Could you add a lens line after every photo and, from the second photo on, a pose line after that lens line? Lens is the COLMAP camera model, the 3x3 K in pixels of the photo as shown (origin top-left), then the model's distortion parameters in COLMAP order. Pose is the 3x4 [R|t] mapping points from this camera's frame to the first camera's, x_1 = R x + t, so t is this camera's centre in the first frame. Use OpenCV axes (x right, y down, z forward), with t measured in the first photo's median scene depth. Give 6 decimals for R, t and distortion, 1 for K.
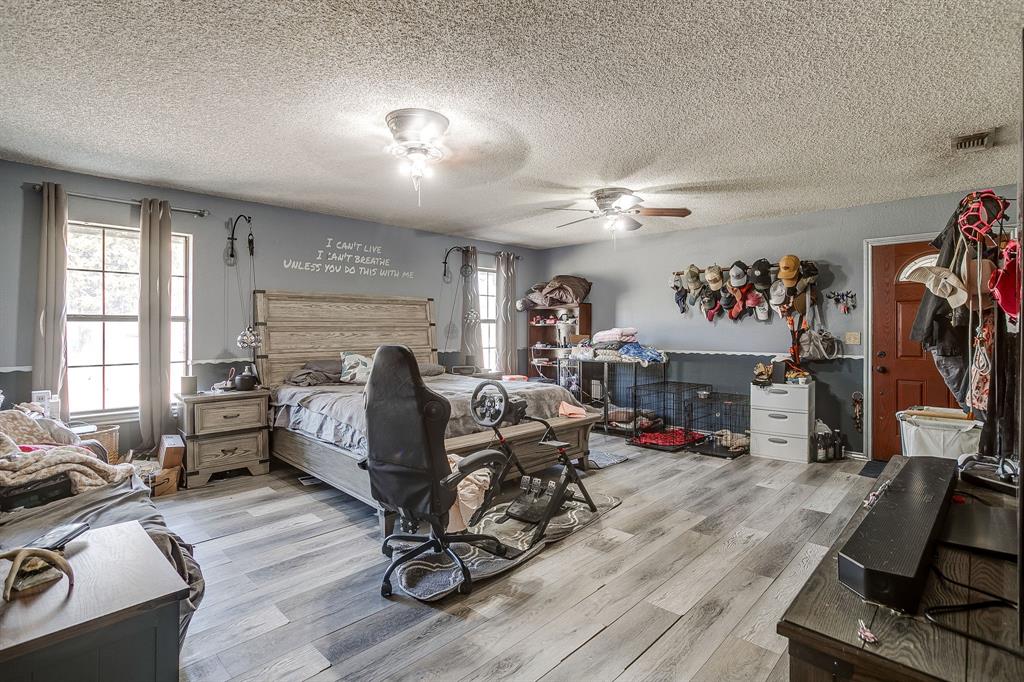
lens RADIAL K [[507.0, 0, 512.0], [0, 507.0, 341.0], [0, 0, 1]] dist [-0.055051, 0.000278]
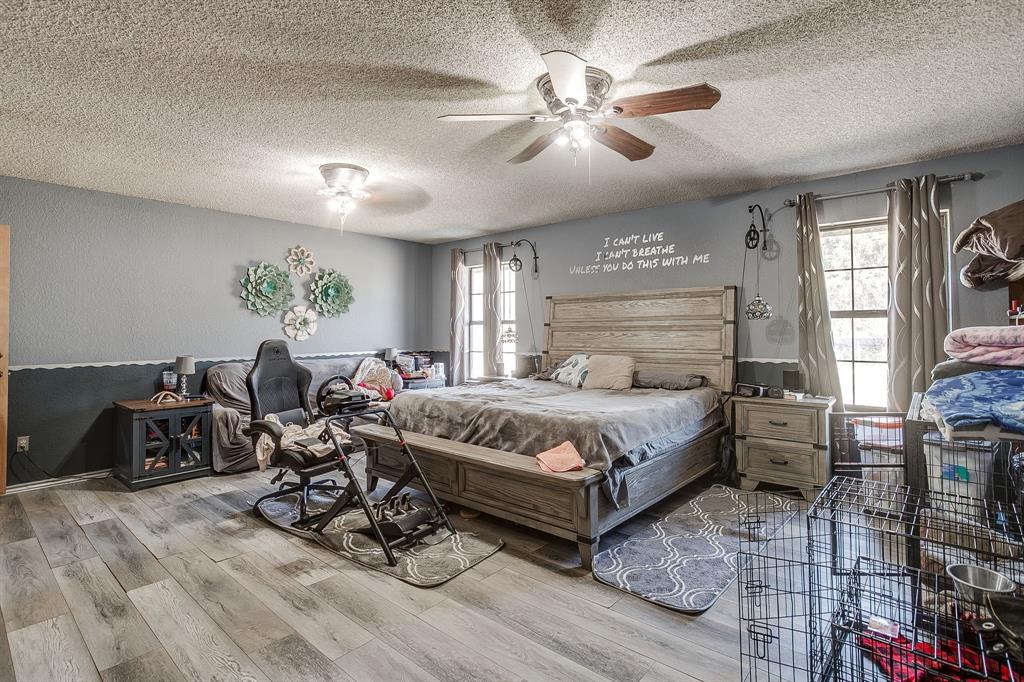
lens RADIAL K [[496.9, 0, 506.5], [0, 496.9, 340.2], [0, 0, 1]] dist [-0.038303, 0.014910]
pose [[0.049855, 0.024635, -0.998453, 0.668890], [-0.016372, 0.999582, 0.023846, -0.023016], [0.998622, 0.015158, 0.050238, 0.818879]]
